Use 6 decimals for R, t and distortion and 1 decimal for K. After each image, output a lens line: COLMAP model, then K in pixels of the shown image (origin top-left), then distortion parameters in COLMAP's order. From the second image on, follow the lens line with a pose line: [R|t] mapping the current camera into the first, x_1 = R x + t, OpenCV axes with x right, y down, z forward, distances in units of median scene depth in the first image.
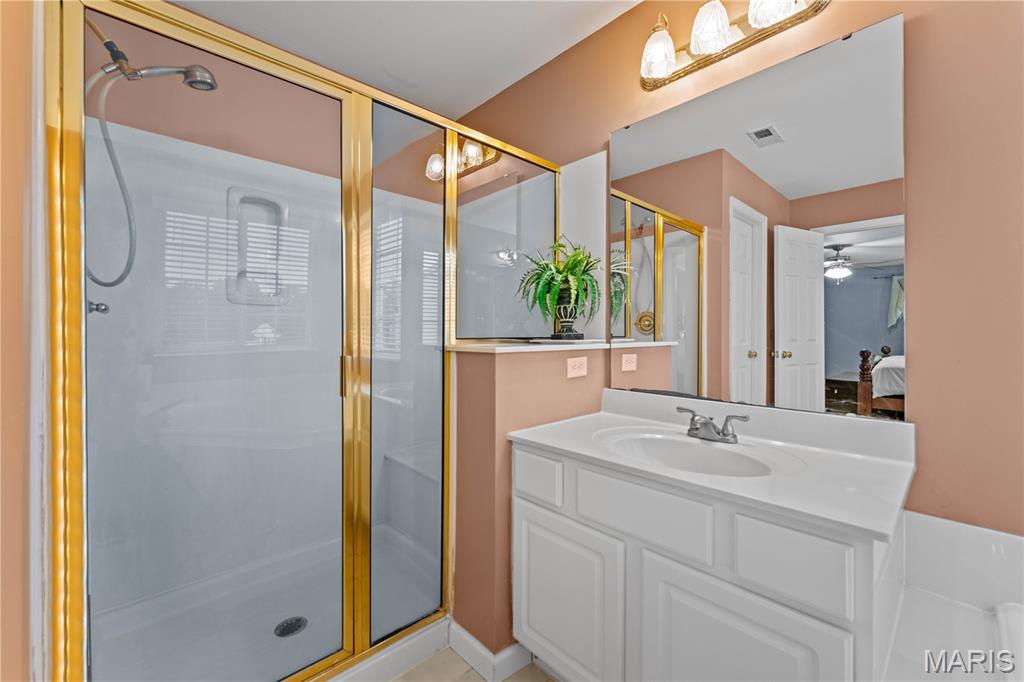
lens RADIAL K [[413.8, 0, 510.1], [0, 413.8, 328.2], [0, 0, 1]] dist [-0.003366, -0.000012]
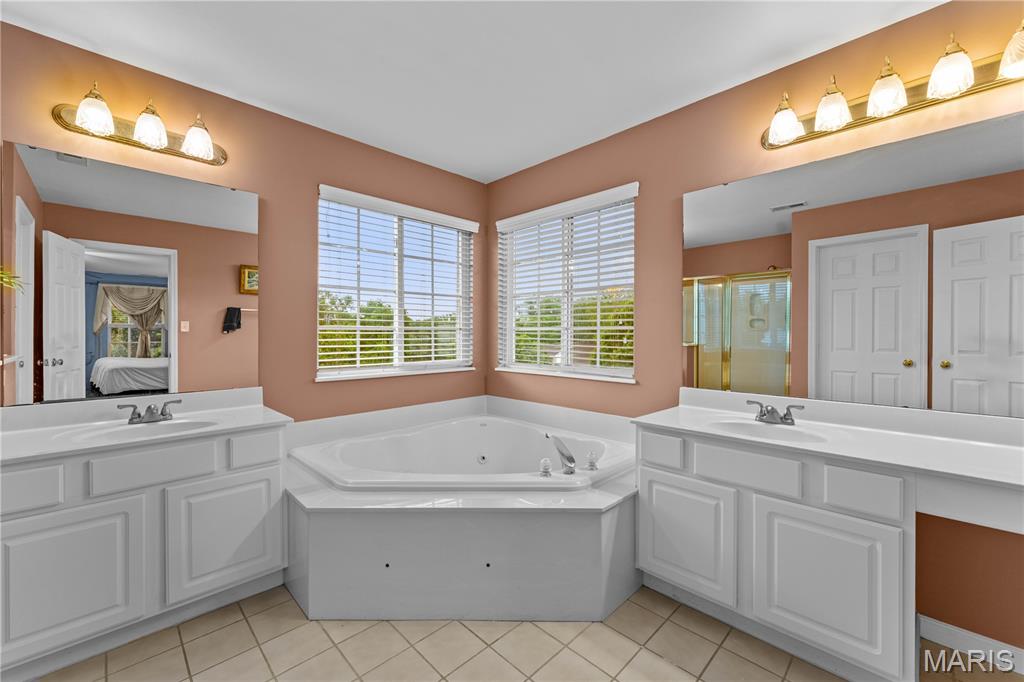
lens RADIAL K [[413.8, 0, 512.5], [0, 413.8, 336.3], [0, 0, 1]] dist [-0.003366, -0.000012]
pose [[-0.035041, -0.004818, 0.999374, -0.371879], [-0.014063, 0.999892, 0.004327, -0.018684], [-0.999287, -0.013902, -0.035105, -0.072121]]
